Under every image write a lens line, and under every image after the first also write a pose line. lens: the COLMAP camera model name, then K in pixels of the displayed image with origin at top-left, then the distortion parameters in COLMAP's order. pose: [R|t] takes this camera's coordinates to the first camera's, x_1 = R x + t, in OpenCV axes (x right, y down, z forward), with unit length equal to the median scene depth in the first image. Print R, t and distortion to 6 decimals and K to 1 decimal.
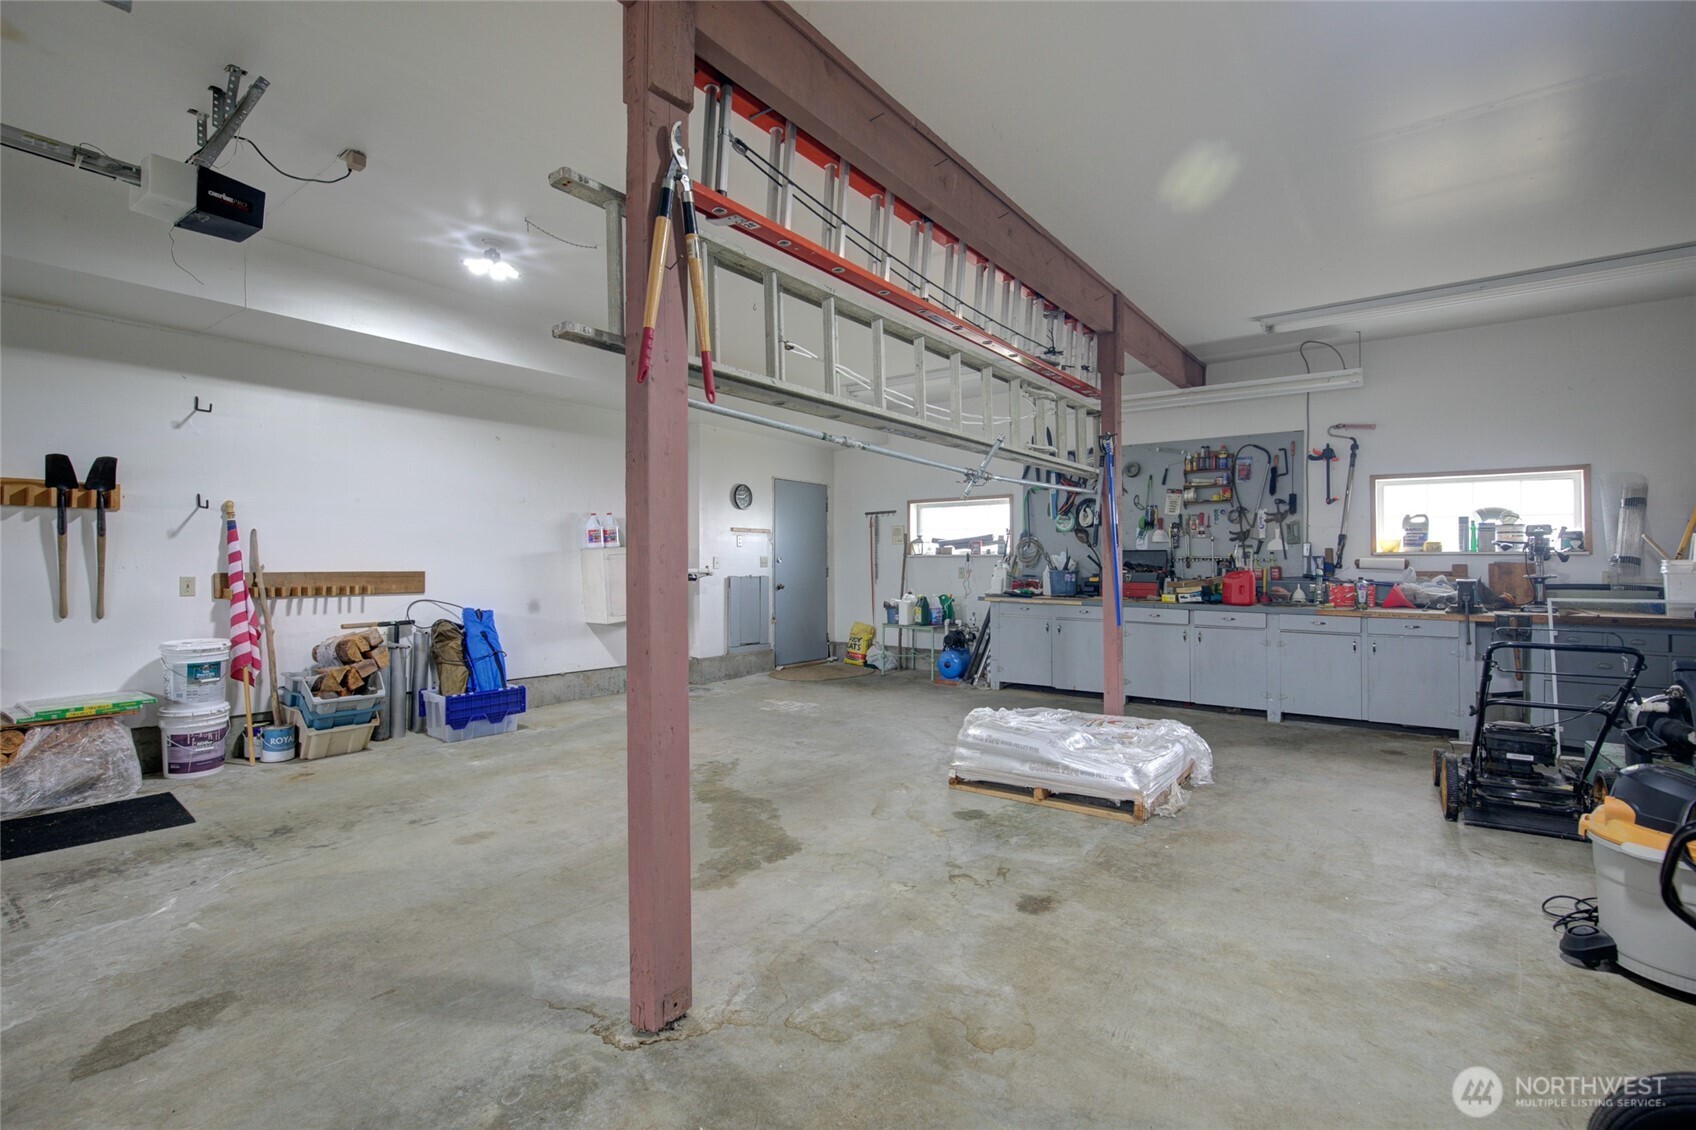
lens RADIAL K [[789.3, 0, 850.1], [0, 789.3, 547.6], [0, 0, 1]] dist [0.000743, -0.000074]
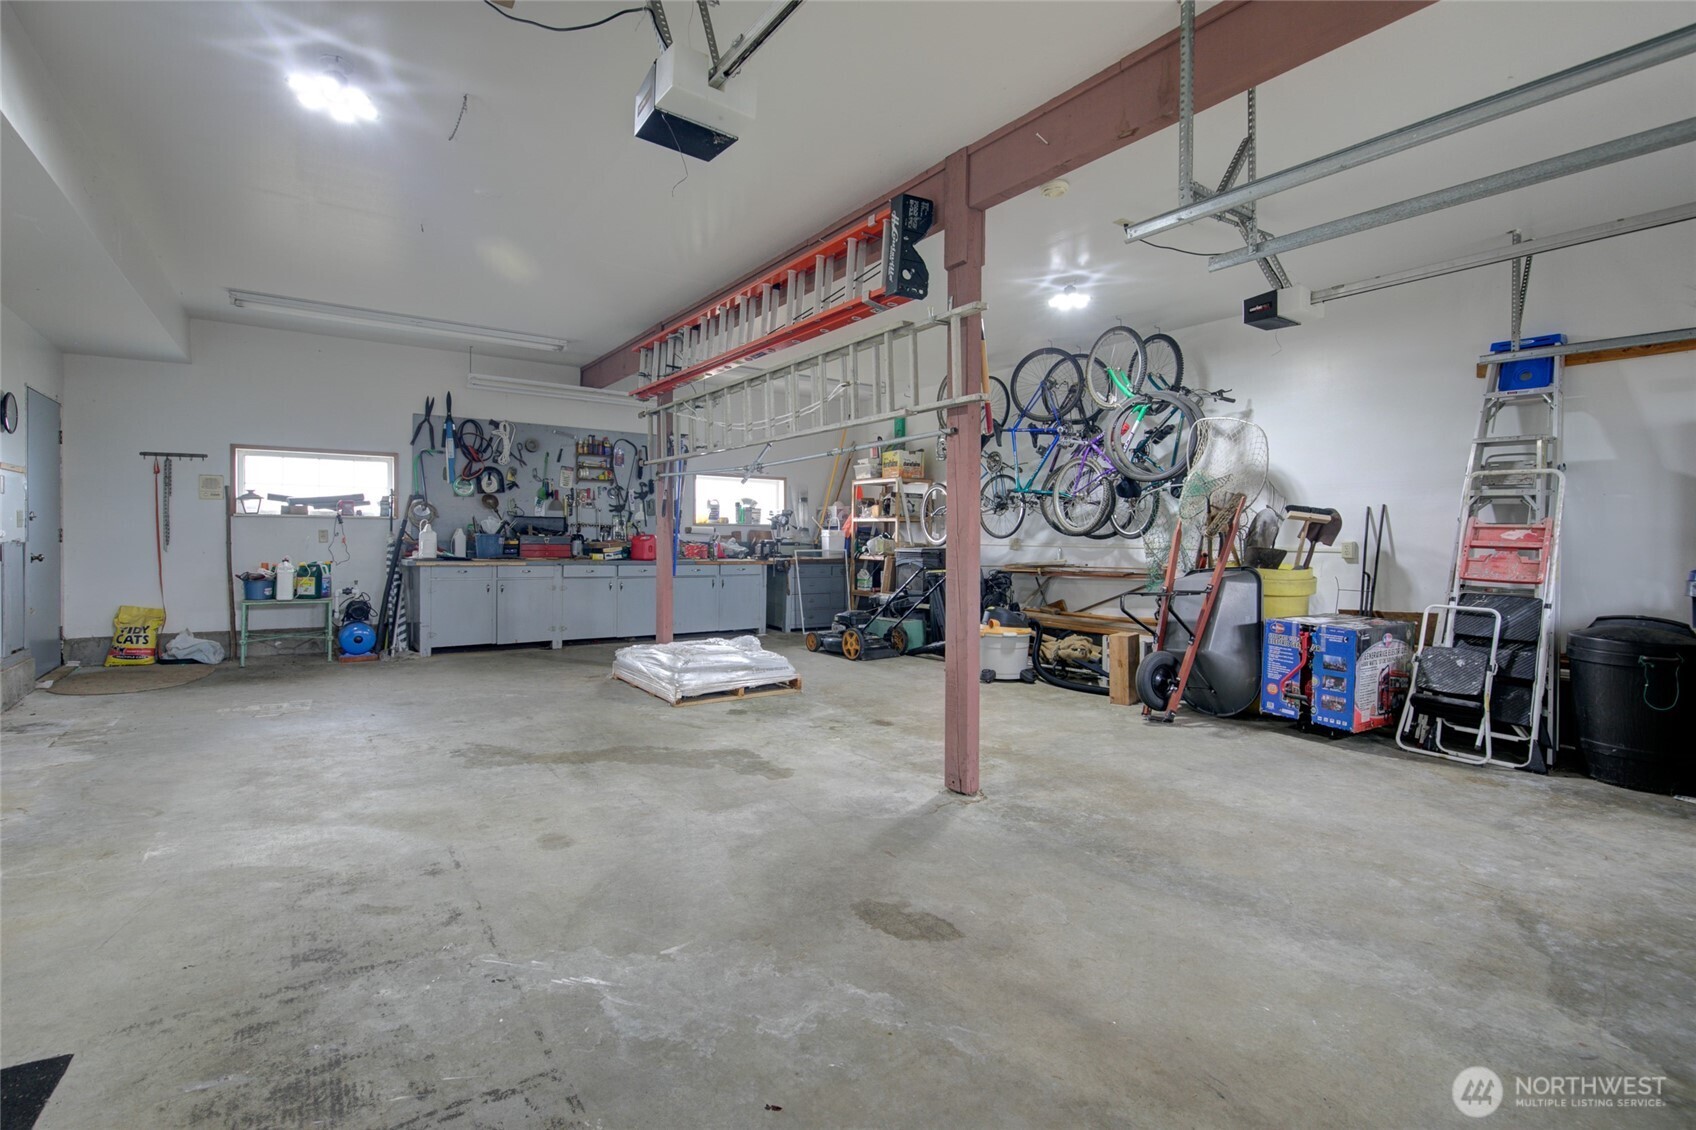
lens RADIAL K [[789.3, 0, 850.1], [0, 789.3, 547.6], [0, 0, 1]] dist [0.000743, -0.000074]
pose [[0.310252, -0.014980, 0.950536, -1.162151], [-0.031634, 0.999159, 0.026071, 0.007857], [-0.950128, -0.038158, 0.309518, 0.414272]]
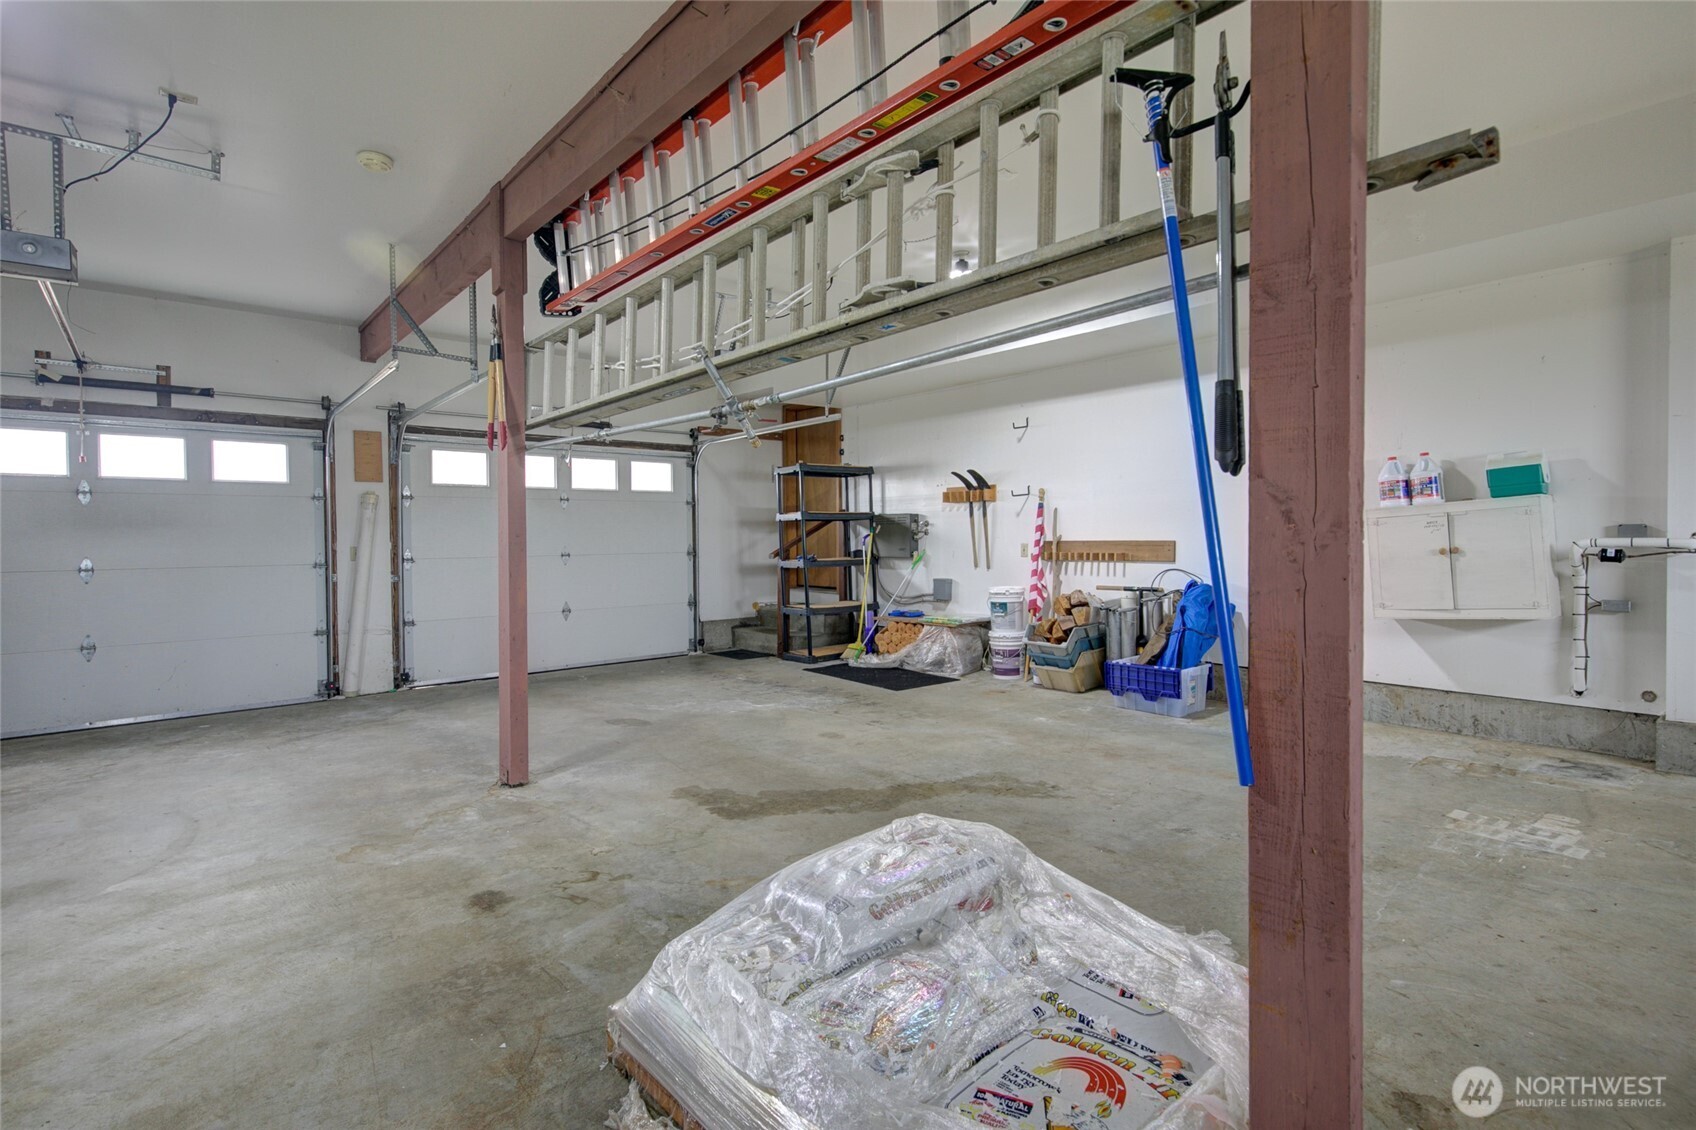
lens RADIAL K [[789.3, 0, 850.1], [0, 789.3, 547.6], [0, 0, 1]] dist [0.000743, -0.000074]
pose [[-0.206520, 0.019149, -0.978255, 0.839504], [0.032988, 0.999376, 0.012599, 0.020557], [0.977886, -0.029669, -0.207023, 1.282506]]
